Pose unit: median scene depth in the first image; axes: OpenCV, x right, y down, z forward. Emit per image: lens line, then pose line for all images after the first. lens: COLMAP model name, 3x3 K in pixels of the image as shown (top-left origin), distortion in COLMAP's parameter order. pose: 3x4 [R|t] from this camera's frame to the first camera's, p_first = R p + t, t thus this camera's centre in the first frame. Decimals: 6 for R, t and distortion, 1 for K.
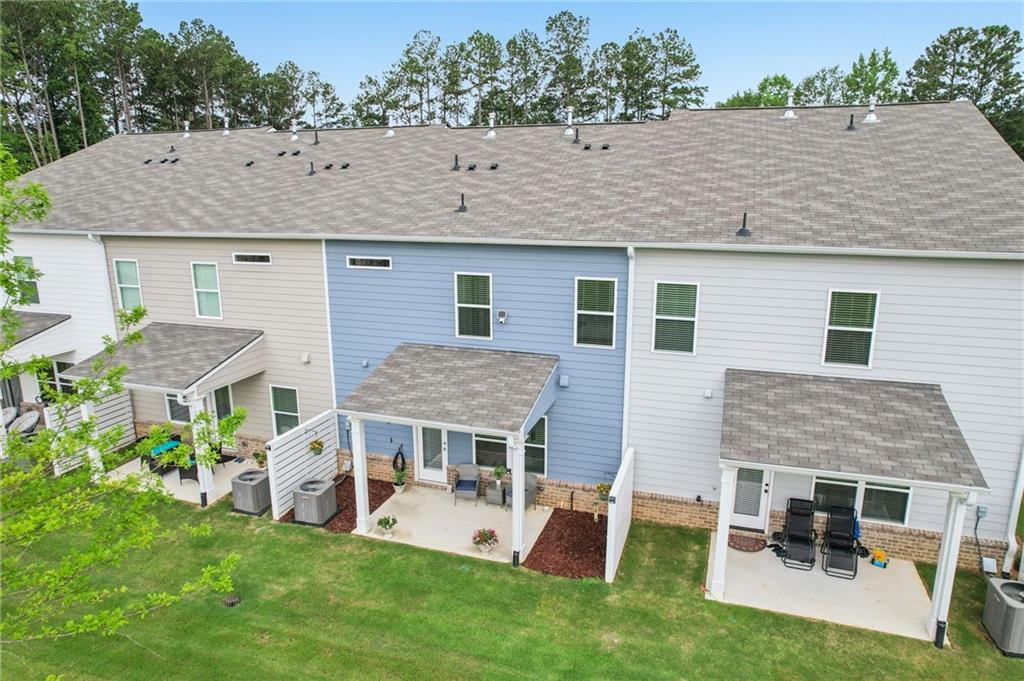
lens RADIAL K [[656.2, 0, 516.3], [0, 656.2, 340.5], [0, 0, 1]] dist [-0.083609, 0.074013]
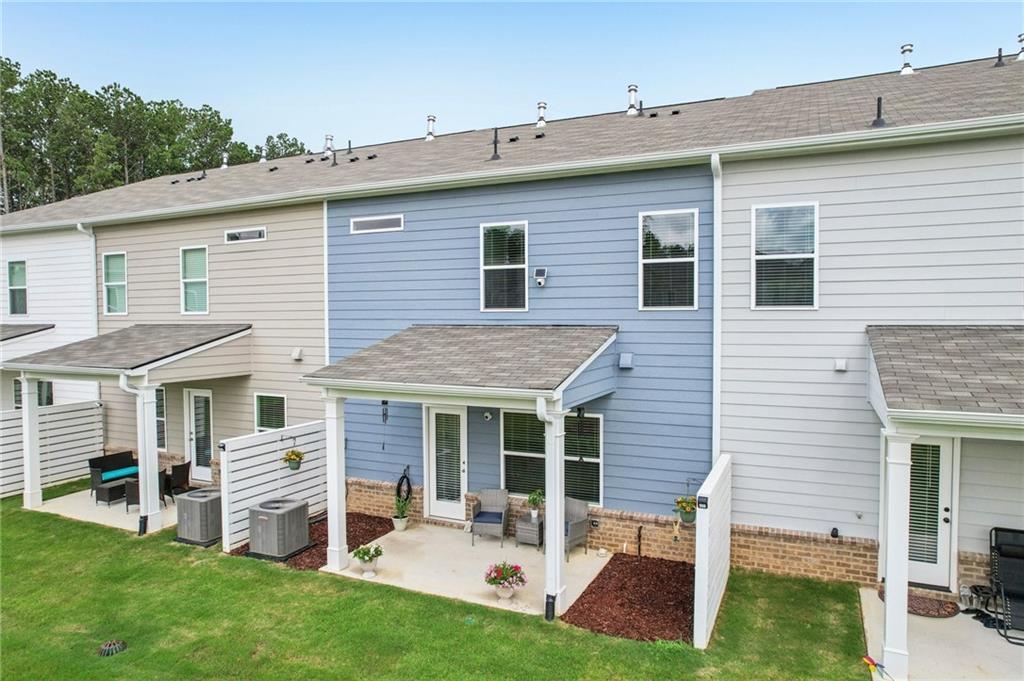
lens RADIAL K [[656.2, 0, 516.3], [0, 656.2, 340.5], [0, 0, 1]] dist [-0.083609, 0.074013]
pose [[0.994067, 0.000793, -0.108765, 0.031909], [-0.022055, 0.980671, -0.194418, 0.181998], [0.106509, 0.195664, 0.974870, 0.290800]]
